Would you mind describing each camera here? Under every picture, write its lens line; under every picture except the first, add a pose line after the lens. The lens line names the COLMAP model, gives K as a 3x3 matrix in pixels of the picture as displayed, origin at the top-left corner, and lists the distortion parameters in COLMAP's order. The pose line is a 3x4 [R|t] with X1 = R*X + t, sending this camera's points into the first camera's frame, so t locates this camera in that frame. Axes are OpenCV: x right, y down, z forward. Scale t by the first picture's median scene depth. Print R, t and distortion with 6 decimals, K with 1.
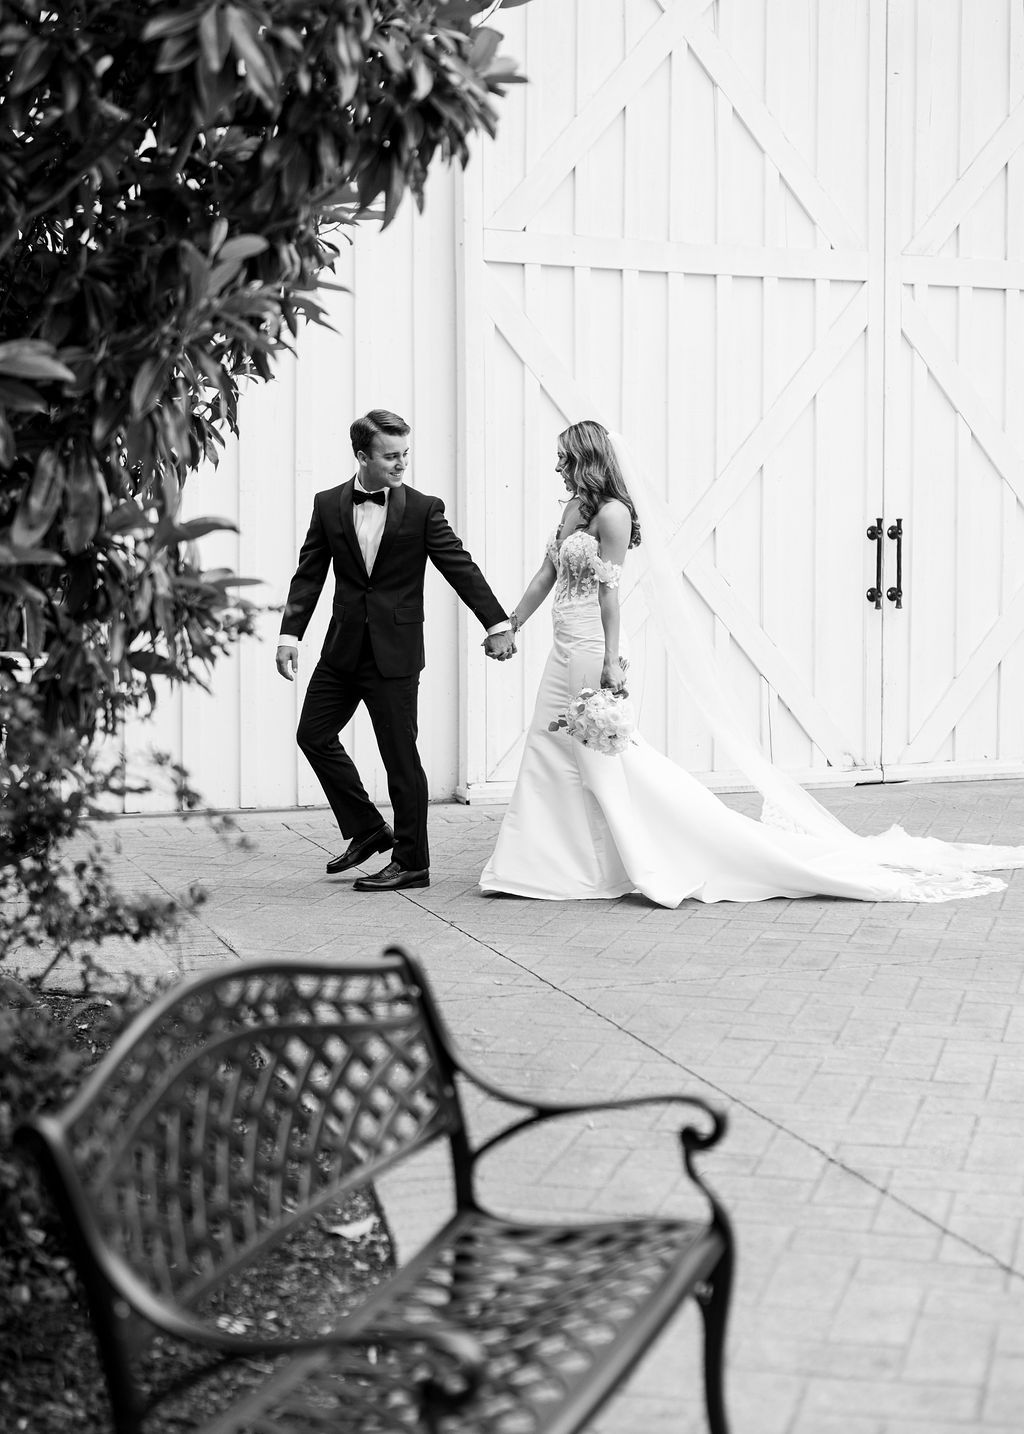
lens RADIAL K [[1567.5, 0, 518.3], [0, 1567.5, 721.3], [0, 0, 1]] dist [-0.021932, 0.000000]
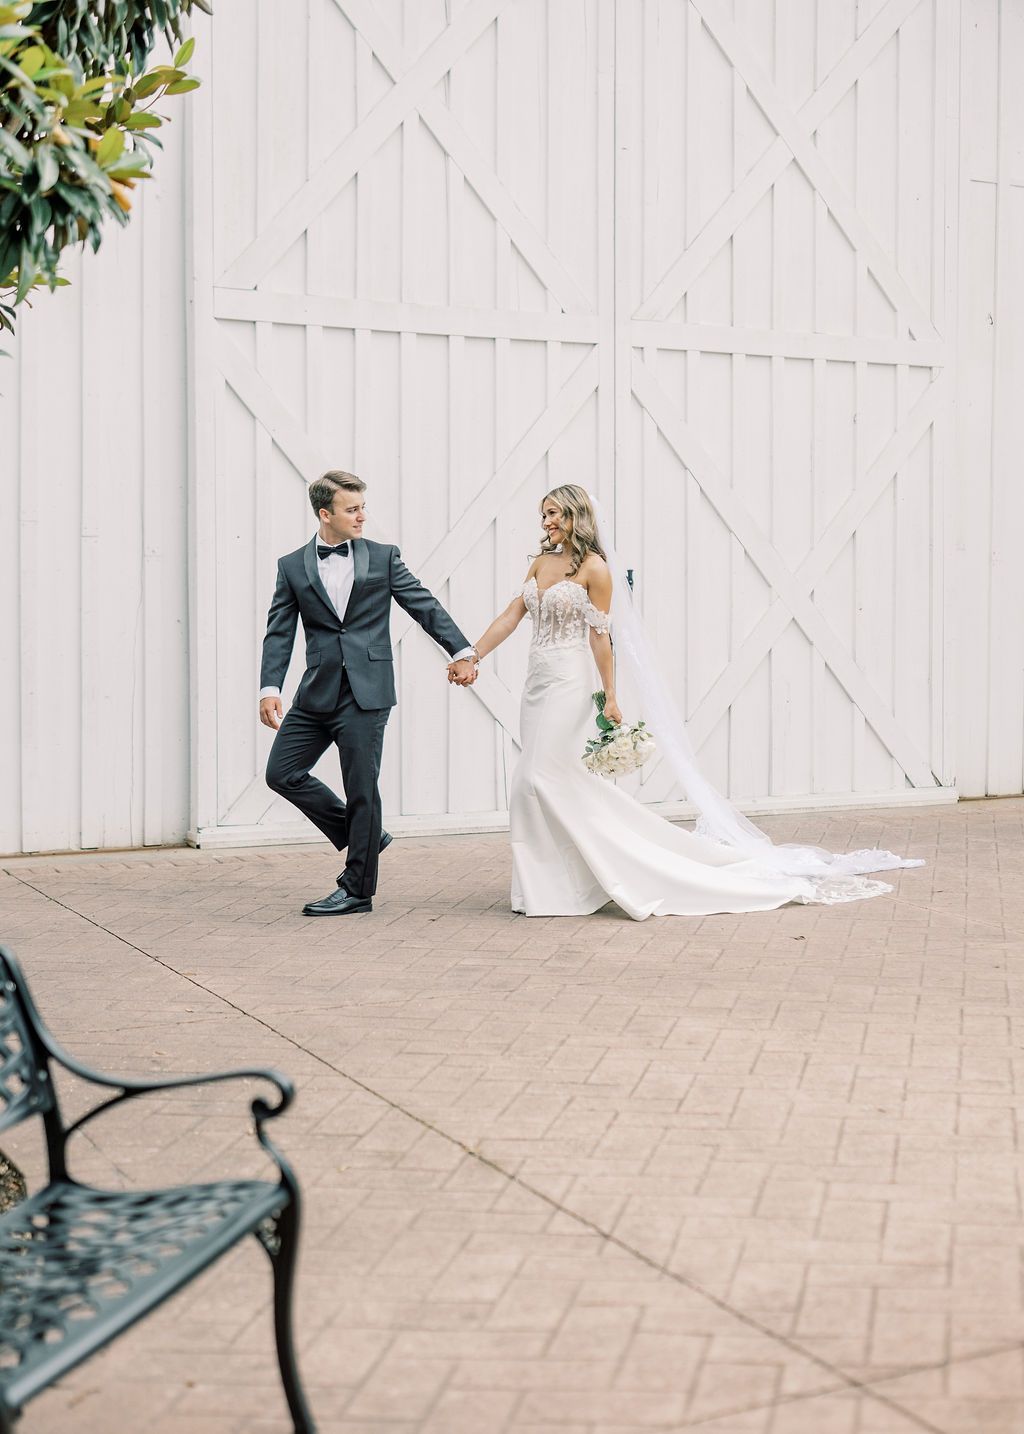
lens RADIAL K [[1567.5, 0, 517.7], [0, 1567.5, 715.1], [0, 0, 1]] dist [-0.021932, 0.000000]
pose [[0.990018, -0.009404, 0.140630, 0.067923], [0.014414, 0.999296, -0.034649, 0.010879], [-0.140205, 0.036330, 0.989456, -0.080878]]
